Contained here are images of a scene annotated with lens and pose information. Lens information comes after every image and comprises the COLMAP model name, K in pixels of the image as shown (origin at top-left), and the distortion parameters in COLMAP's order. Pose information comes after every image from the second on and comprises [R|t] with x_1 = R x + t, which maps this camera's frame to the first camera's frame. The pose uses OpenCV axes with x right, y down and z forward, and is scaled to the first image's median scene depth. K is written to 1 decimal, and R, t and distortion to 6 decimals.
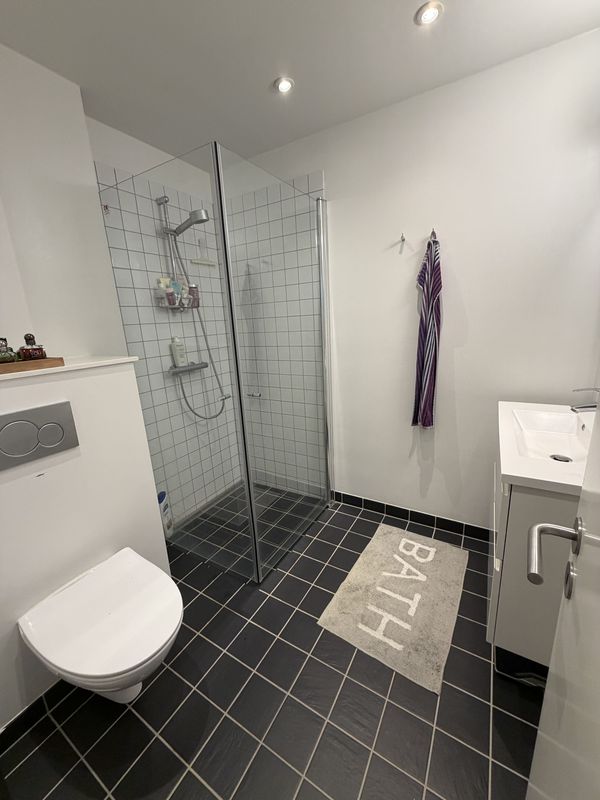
lens RADIAL K [[315.8, 0, 300.5], [0, 315.8, 395.9], [0, 0, 1]] dist [-0.000354, 0.000091]
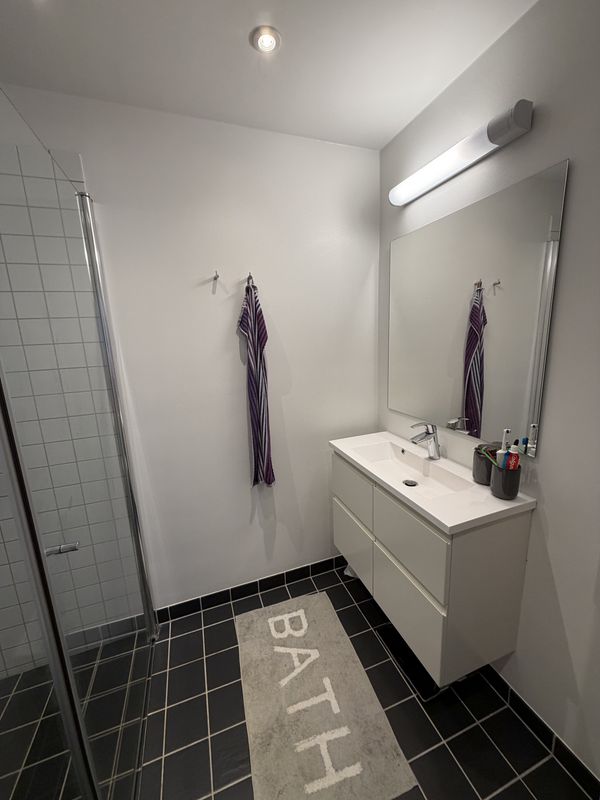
lens RADIAL K [[315.8, 0, 300.5], [0, 315.8, 395.9], [0, 0, 1]] dist [-0.000354, 0.000091]
pose [[0.637500, -0.118355, 0.761305, -0.217879], [0.186952, 0.982362, -0.003829, -0.136471], [-0.747424, 0.144769, 0.648382, 0.321349]]
